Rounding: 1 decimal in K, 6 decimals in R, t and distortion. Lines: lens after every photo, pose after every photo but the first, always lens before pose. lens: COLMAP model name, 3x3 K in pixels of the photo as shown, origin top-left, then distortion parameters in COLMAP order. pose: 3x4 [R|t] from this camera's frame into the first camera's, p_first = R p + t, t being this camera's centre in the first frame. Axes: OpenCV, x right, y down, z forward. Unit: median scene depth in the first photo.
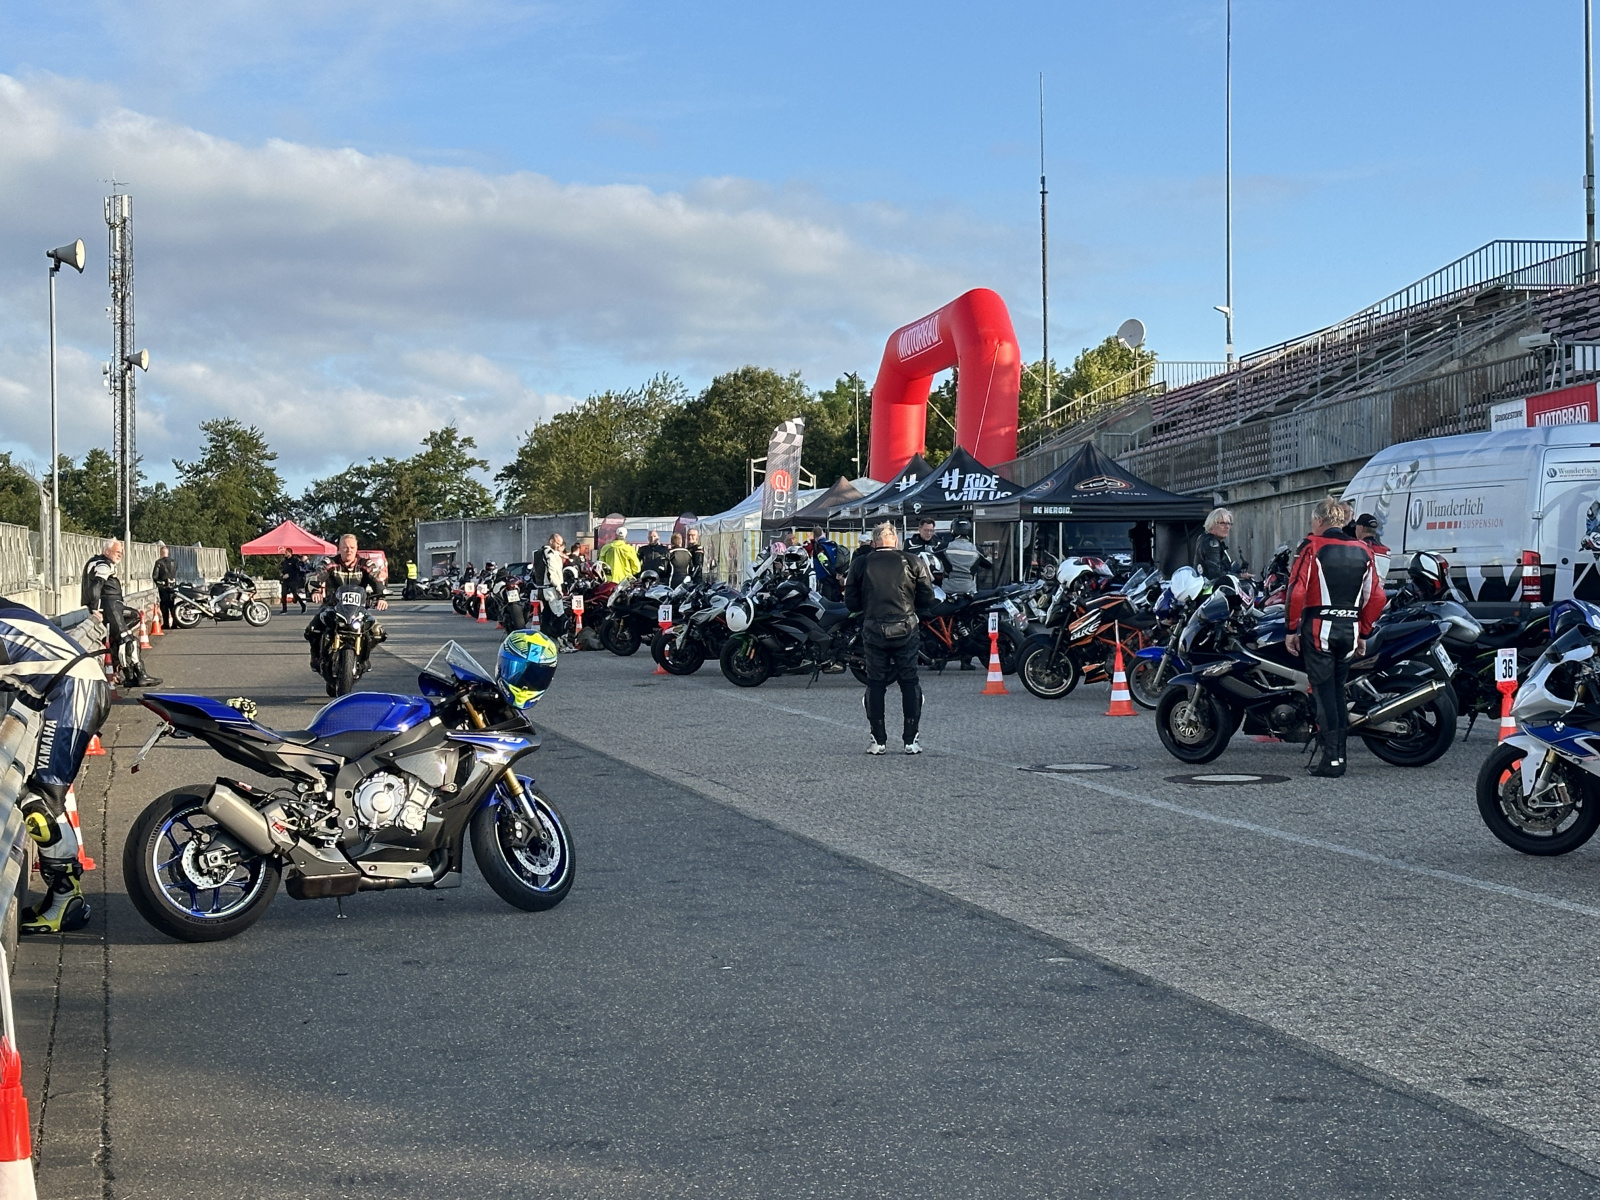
lens RADIAL K [[2837.4, 0, 801.1], [0, 2837.4, 599.8], [0, 0, 1]] dist [0.236849, 0.000000]
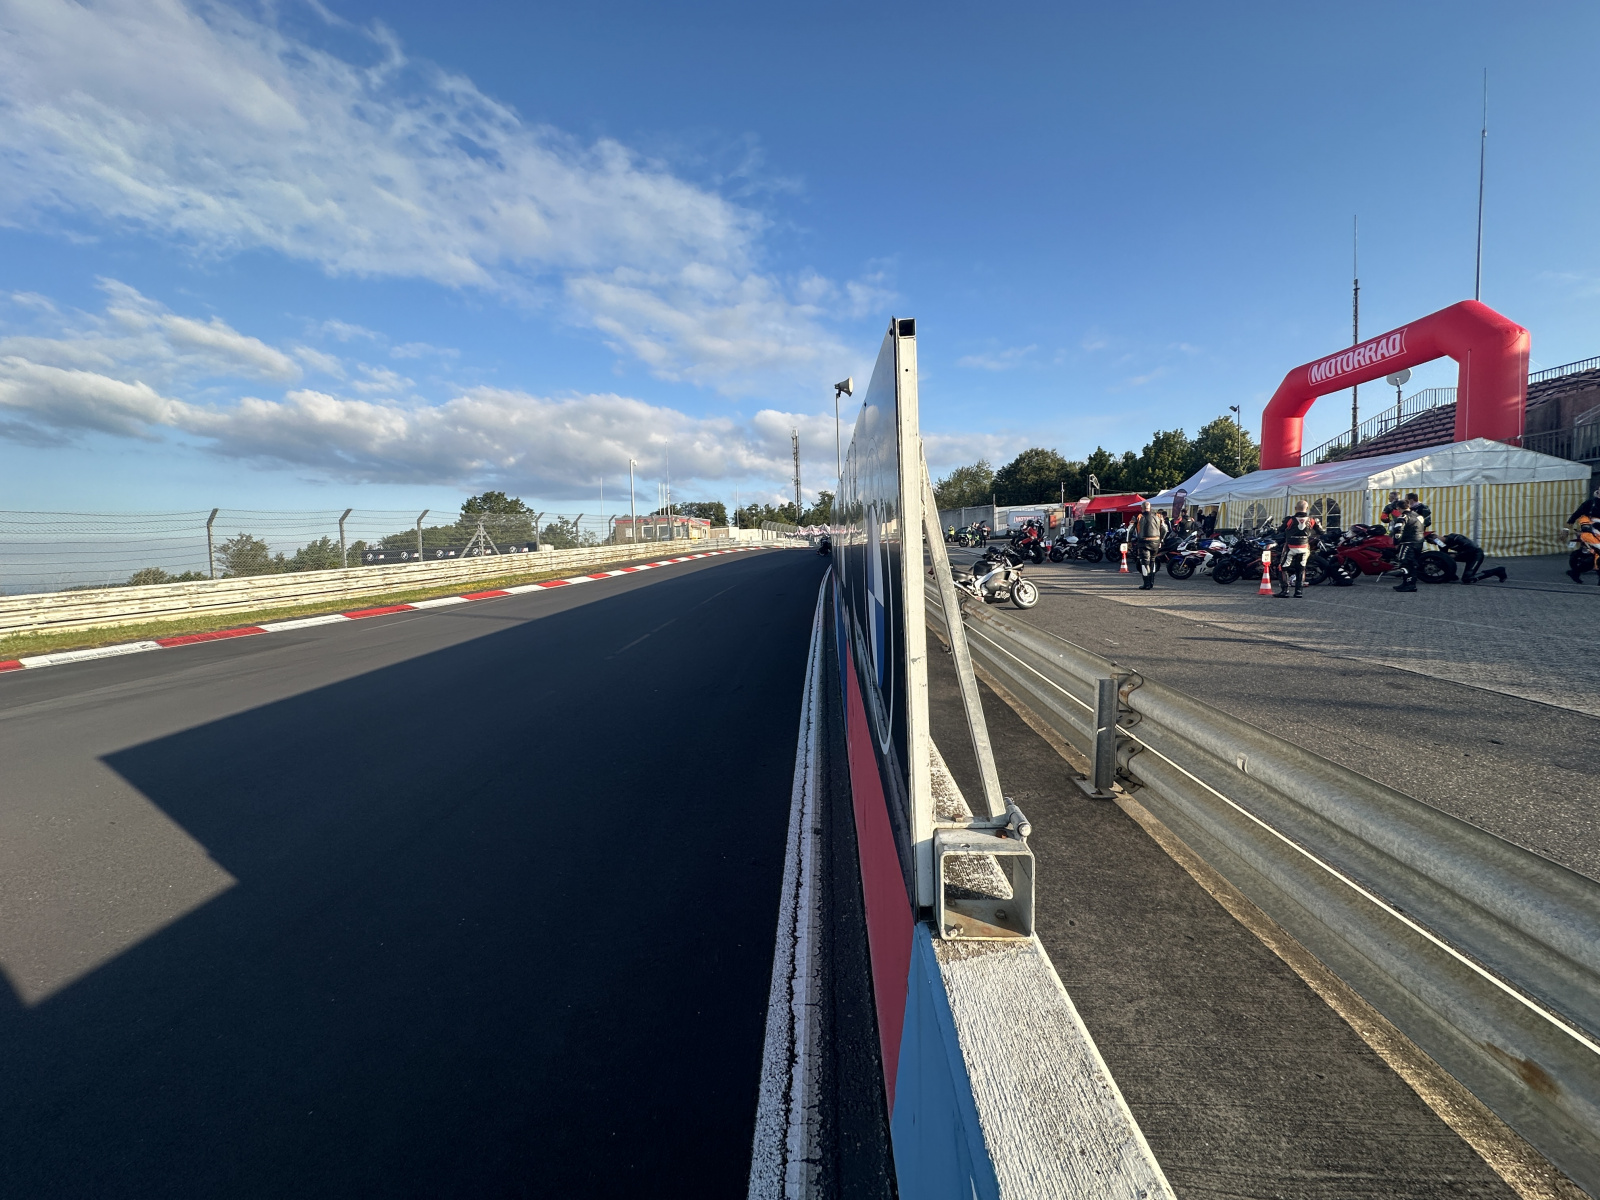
lens RADIAL K [[643.6, 0, 799.5], [0, 643.6, 597.2], [0, 0, 1]] dist [0.000270, 0.000006]
pose [[0.974579, -0.012775, -0.223680, -0.132092], [0.033745, 0.995354, 0.090180, -0.008874], [0.221488, -0.095435, 0.970482, 0.491529]]
